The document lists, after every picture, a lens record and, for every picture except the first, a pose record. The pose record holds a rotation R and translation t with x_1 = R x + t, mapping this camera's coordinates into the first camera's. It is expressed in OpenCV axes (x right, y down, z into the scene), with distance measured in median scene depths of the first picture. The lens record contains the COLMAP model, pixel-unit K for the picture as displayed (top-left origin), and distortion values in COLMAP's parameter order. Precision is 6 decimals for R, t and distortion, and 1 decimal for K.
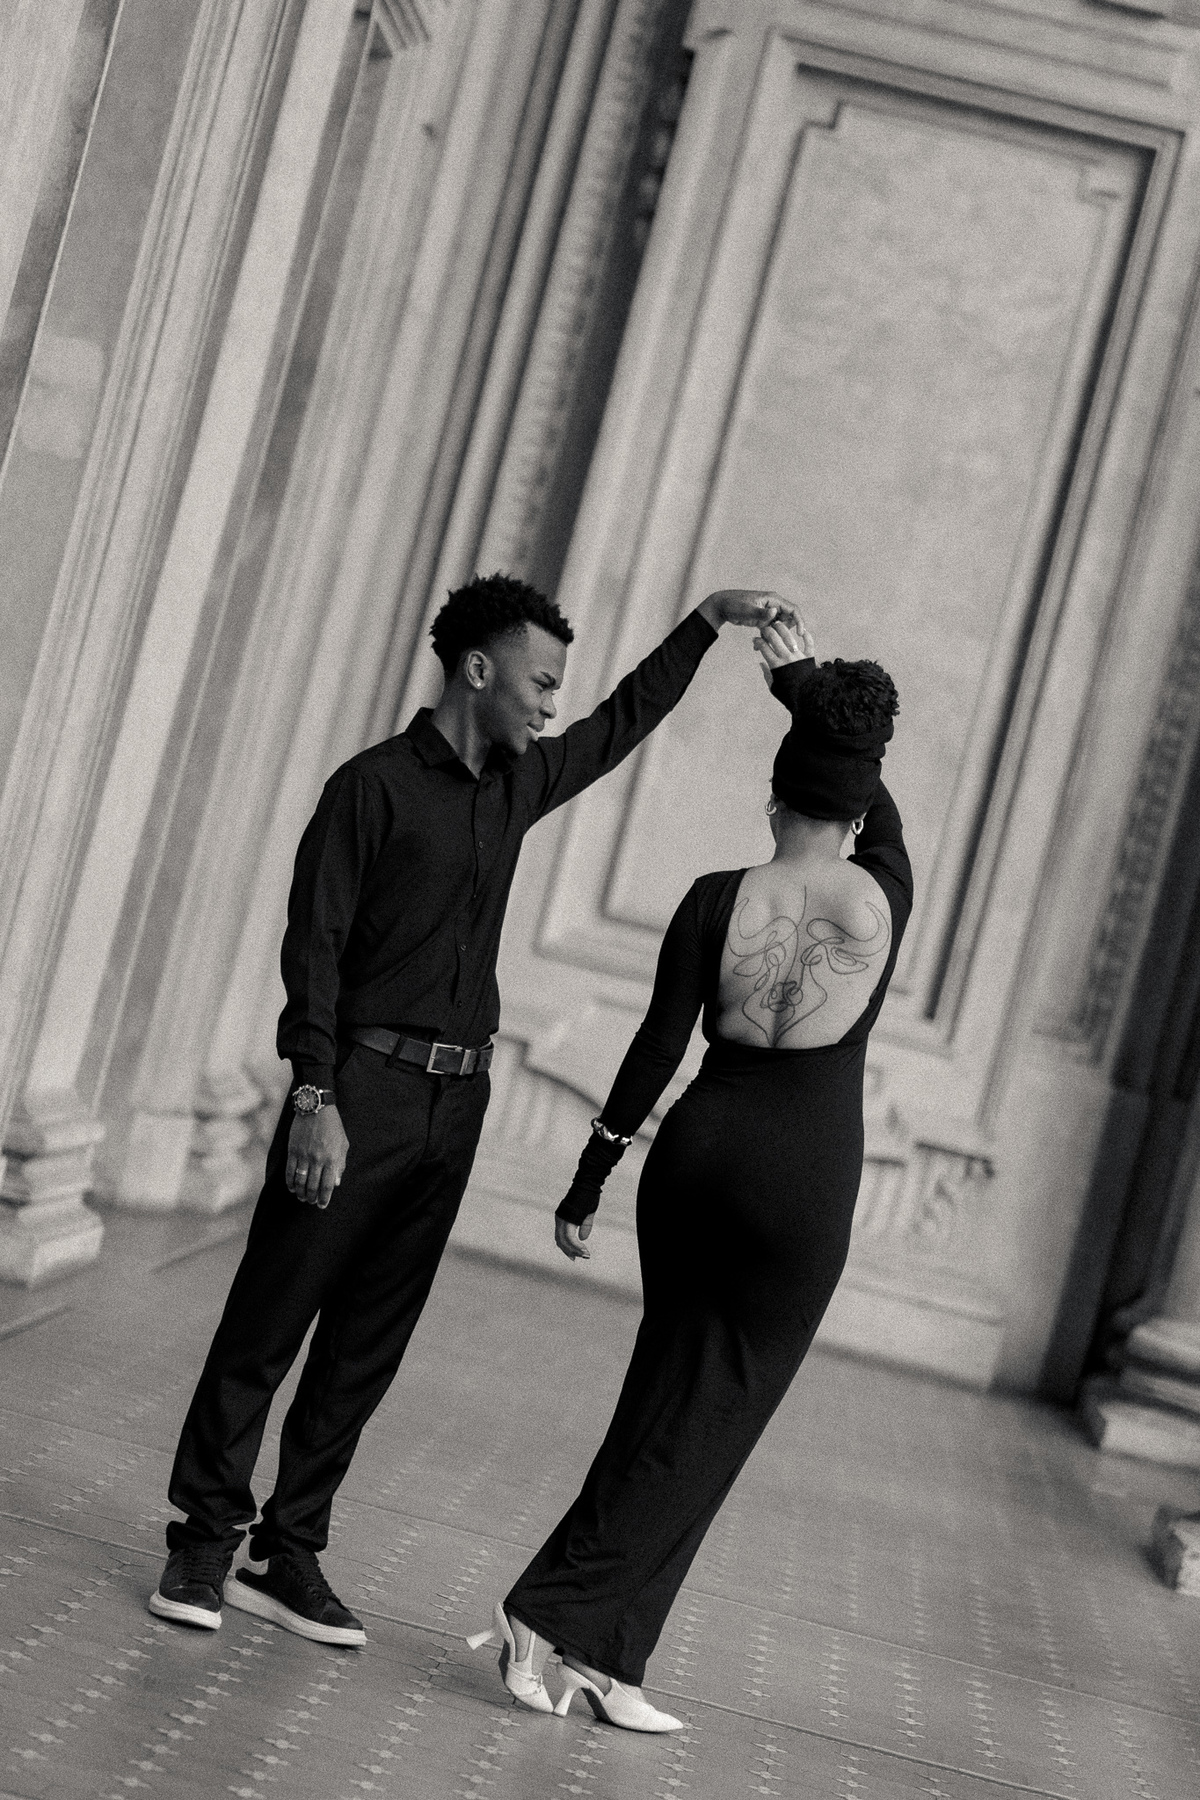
lens RADIAL K [[5651.7, 0, 599.1], [0, 5651.7, 888.5], [0, 0, 1]] dist [0.059750, 0.000000]
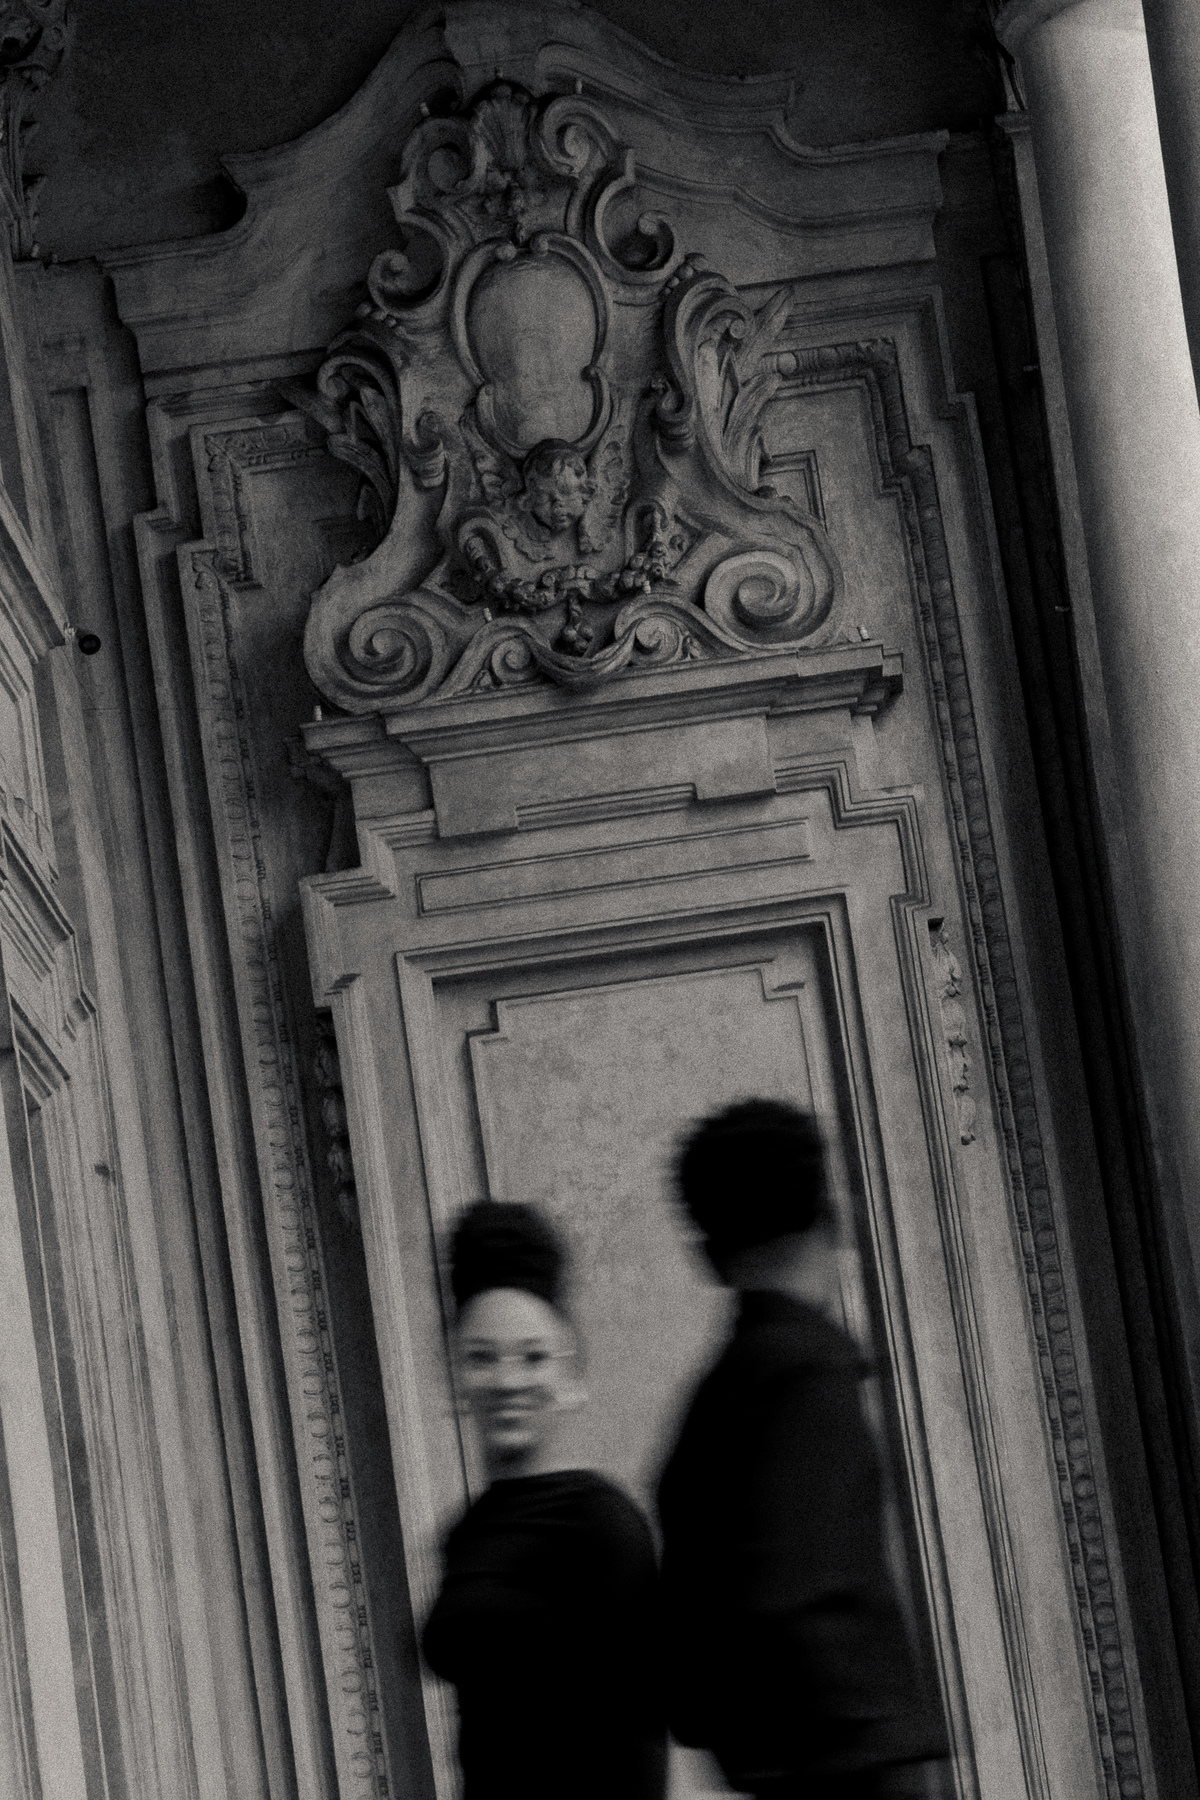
lens RADIAL K [[5651.7, 0, 585.3], [0, 5651.7, 889.0], [0, 0, 1]] dist [0.059750, 0.000000]
pose [[0.925966, -0.367746, 0.085738, -0.018279], [0.377289, 0.910345, -0.170073, 0.010832], [-0.015507, 0.189830, 0.981695, 0.079057]]
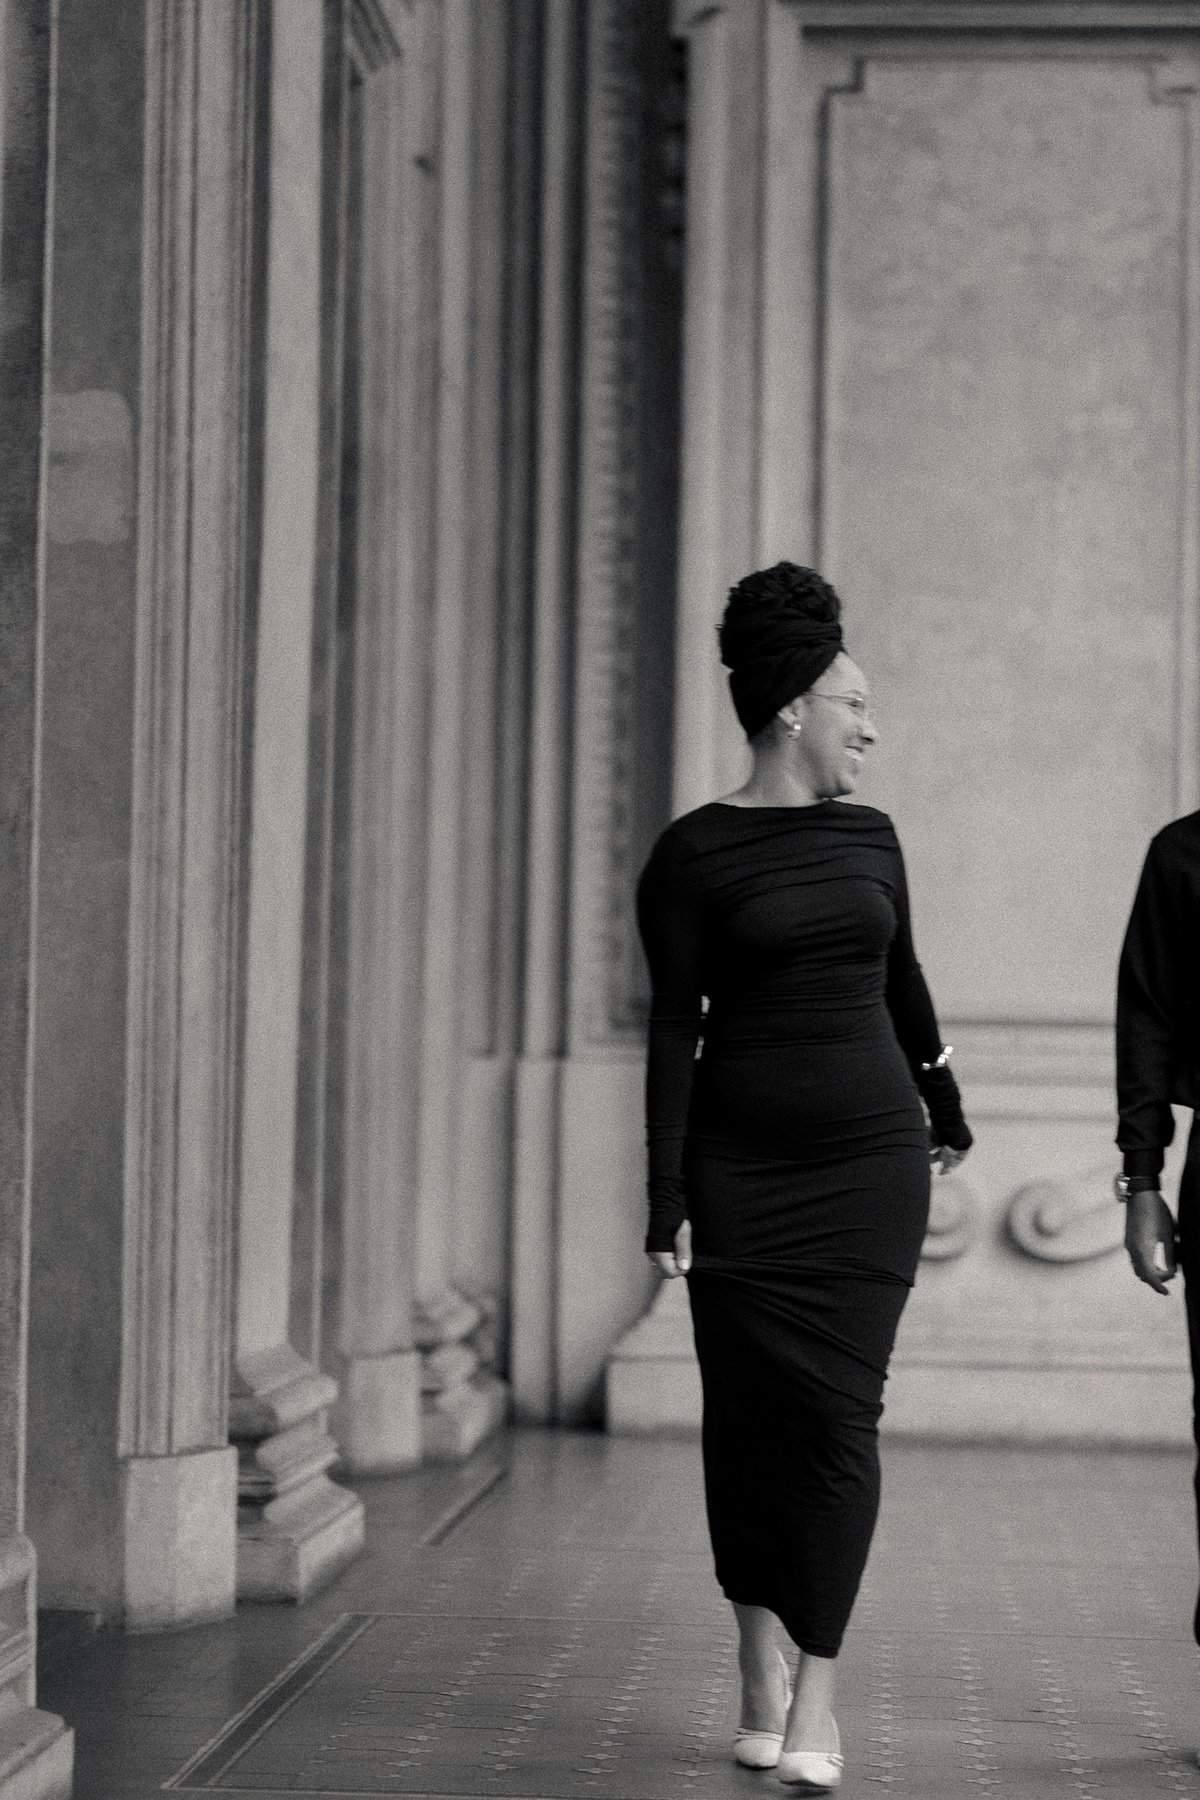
lens RADIAL K [[5651.7, 0, 589.9], [0, 5651.7, 893.6], [0, 0, 1]] dist [0.059750, 0.000000]
pose [[0.974230, -0.225338, -0.009932, -0.020292], [0.224924, 0.973851, -0.031982, 0.006070], [0.016879, 0.028924, 0.999439, 0.139806]]
